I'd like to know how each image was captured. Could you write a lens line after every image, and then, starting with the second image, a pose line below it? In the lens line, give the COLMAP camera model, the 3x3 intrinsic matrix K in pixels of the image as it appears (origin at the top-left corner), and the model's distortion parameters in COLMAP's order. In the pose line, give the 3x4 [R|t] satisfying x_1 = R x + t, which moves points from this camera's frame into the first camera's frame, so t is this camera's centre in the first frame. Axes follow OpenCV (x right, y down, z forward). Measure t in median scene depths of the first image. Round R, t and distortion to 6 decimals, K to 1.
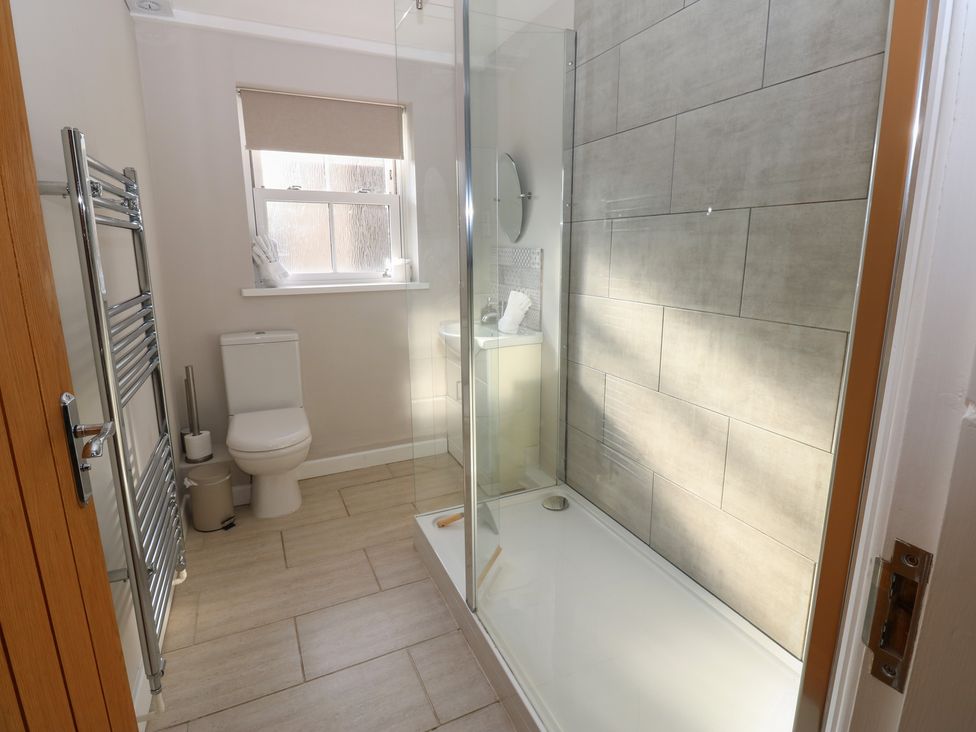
lens RADIAL K [[528.1, 0, 496.2], [0, 528.1, 354.1], [0, 0, 1]] dist [0.001483, -0.014550]
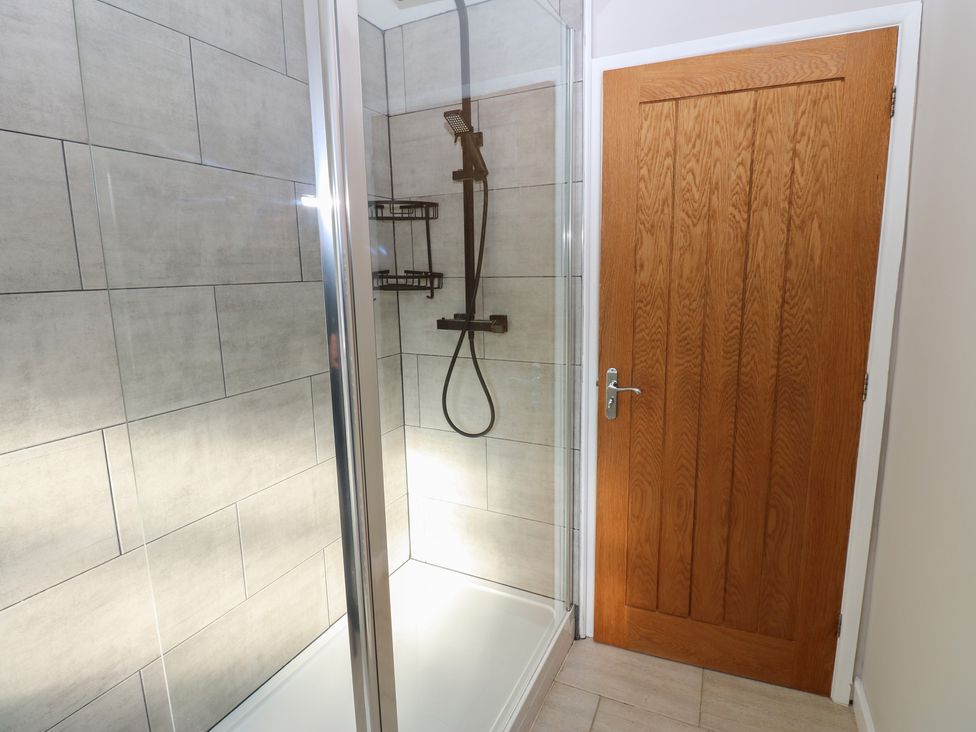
lens RADIAL K [[528.1, 0, 496.2], [0, 528.1, 354.1], [0, 0, 1]] dist [0.001483, -0.014550]
pose [[-0.649257, -0.106842, 0.753027, -0.576431], [0.169380, 0.944908, 0.280106, -0.337441], [-0.741468, 0.309409, -0.595392, 1.216789]]
